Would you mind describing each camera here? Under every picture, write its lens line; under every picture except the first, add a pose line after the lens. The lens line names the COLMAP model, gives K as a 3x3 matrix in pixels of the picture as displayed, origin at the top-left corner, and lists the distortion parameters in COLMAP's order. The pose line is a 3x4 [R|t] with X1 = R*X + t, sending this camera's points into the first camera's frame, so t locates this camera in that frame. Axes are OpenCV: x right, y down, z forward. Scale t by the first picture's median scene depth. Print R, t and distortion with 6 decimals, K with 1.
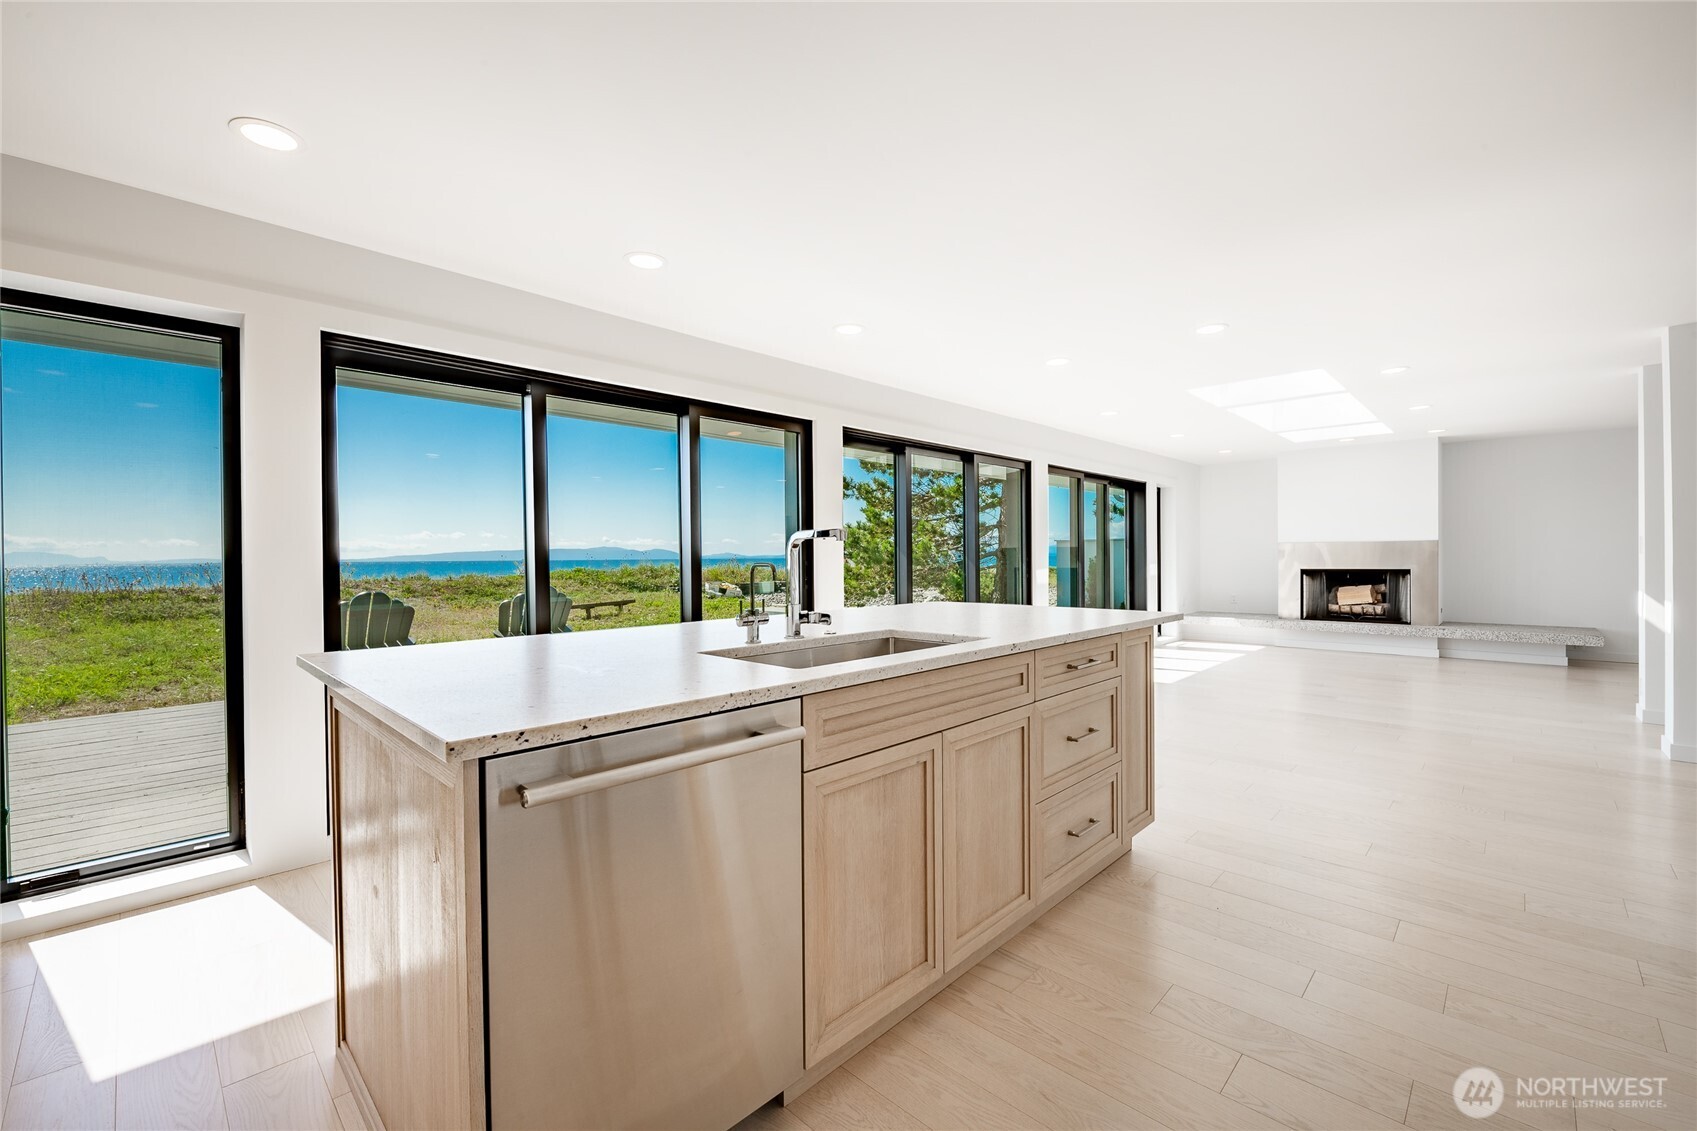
lens RADIAL K [[714.5, 0, 849.4], [0, 714.5, 561.8], [0, 0, 1]] dist [0.000685, -0.006335]
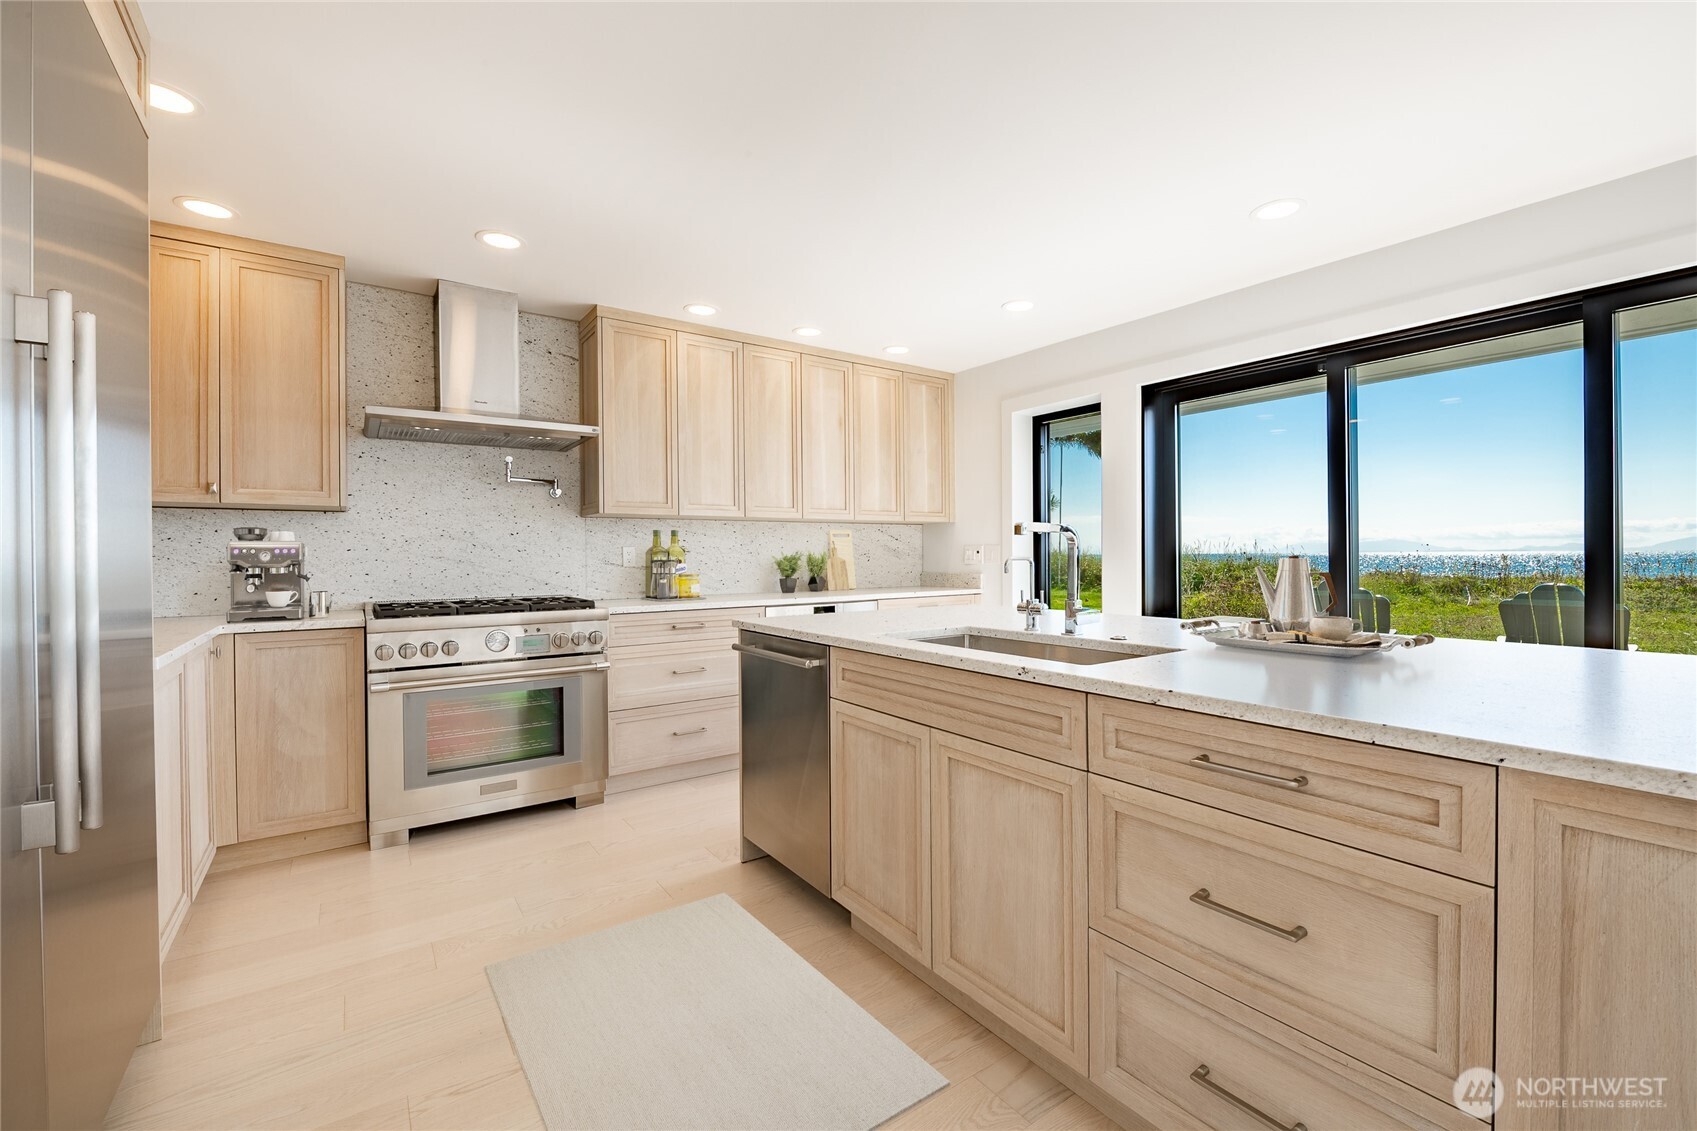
lens RADIAL K [[714.5, 0, 849.4], [0, 714.5, 561.8], [0, 0, 1]] dist [0.000685, -0.006335]
pose [[-0.221173, 0.014569, -0.975126, 1.001002], [0.005586, 0.999891, 0.013672, -0.007453], [0.975219, -0.002423, -0.221230, 0.986797]]
